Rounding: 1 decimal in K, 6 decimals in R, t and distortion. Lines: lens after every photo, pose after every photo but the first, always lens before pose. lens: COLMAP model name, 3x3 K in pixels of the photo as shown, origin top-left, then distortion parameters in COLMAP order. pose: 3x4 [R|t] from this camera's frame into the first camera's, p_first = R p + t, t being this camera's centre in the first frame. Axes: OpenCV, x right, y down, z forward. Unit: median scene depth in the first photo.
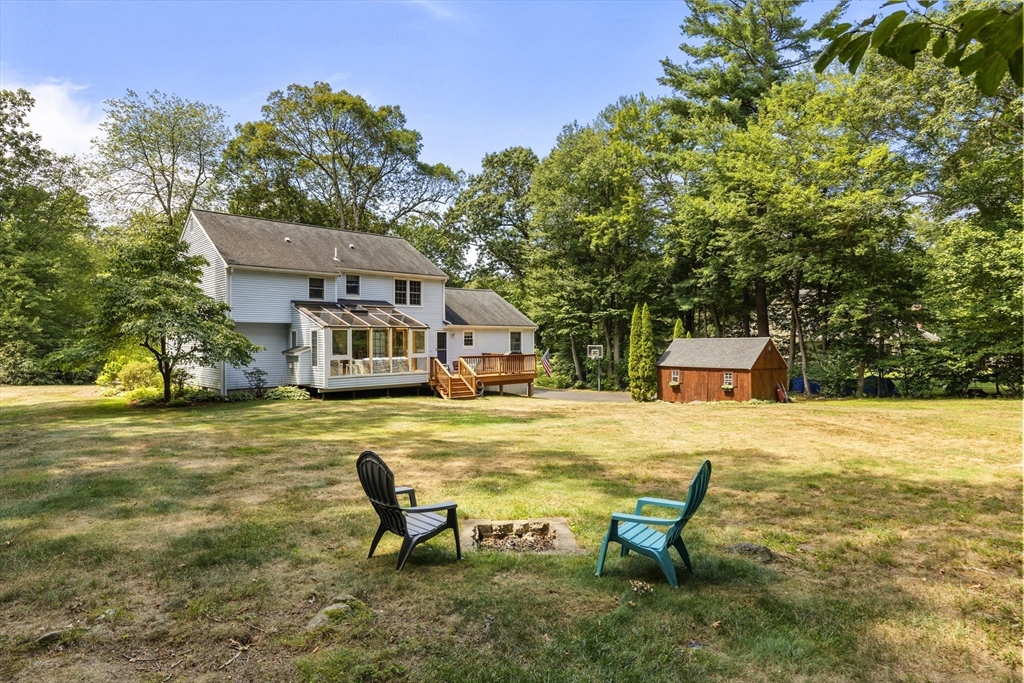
lens RADIAL K [[575.9, 0, 513.6], [0, 575.9, 320.9], [0, 0, 1]] dist [0.002525, -0.000235]
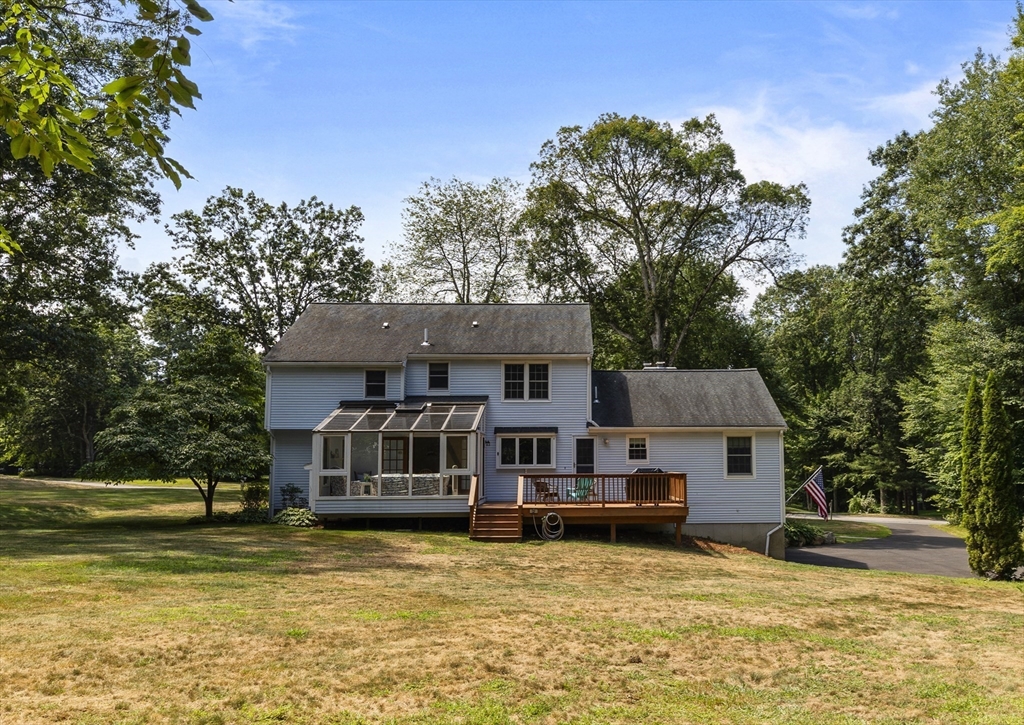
lens RADIAL K [[779.3, 0, 512.0], [0, 779.3, 362.5], [0, 0, 1]] dist [0.002748, -0.000655]
pose [[0.748060, -0.080610, -0.658717, 0.416683], [0.025145, 0.995325, -0.093247, 0.014519], [0.663154, 0.053191, 0.746590, 0.292645]]
